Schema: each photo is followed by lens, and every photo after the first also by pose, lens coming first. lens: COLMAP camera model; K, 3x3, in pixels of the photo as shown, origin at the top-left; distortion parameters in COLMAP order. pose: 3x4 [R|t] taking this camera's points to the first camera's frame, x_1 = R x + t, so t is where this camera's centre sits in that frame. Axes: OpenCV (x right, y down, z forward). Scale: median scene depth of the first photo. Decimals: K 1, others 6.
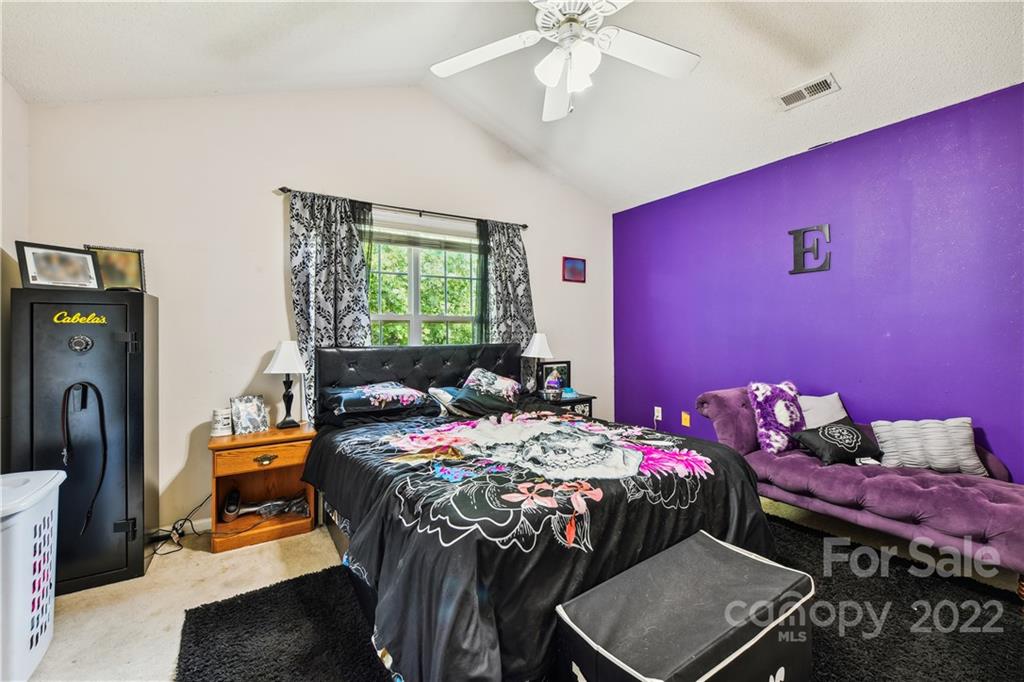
lens RADIAL K [[433.2, 0, 513.2], [0, 433.2, 335.2], [0, 0, 1]] dist [-0.003525, 0.000182]
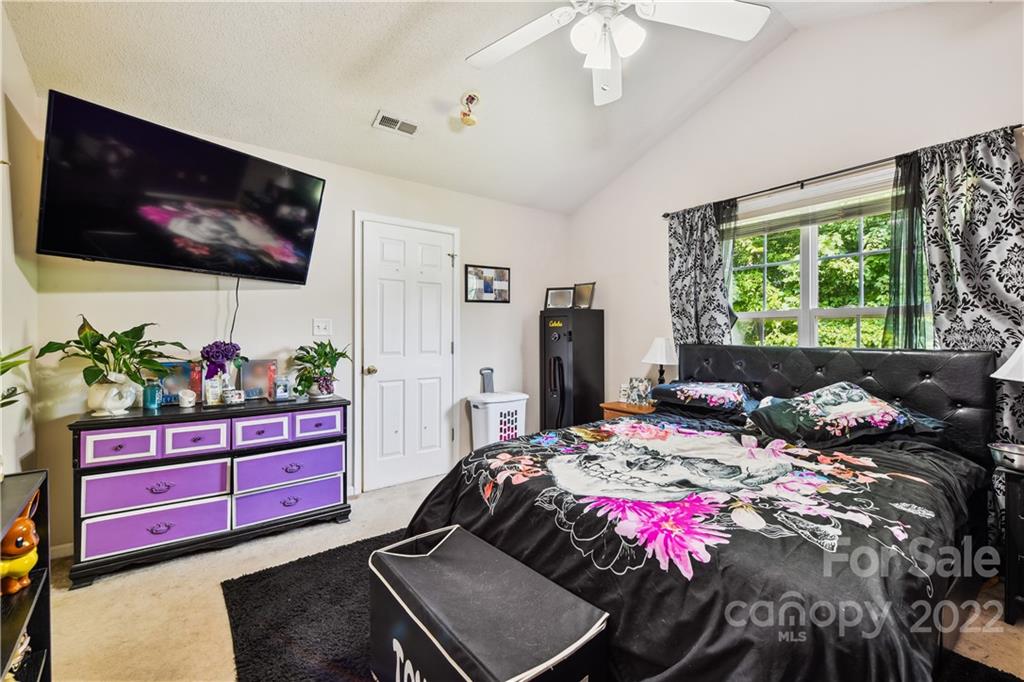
lens RADIAL K [[433.2, 0, 514.0], [0, 433.2, 335.2], [0, 0, 1]] dist [-0.003525, 0.000182]
pose [[0.063970, 0.008099, -0.997919, 0.686471], [-0.005613, 0.999954, 0.007756, -0.001529], [0.997936, 0.005105, 0.064013, 0.494454]]
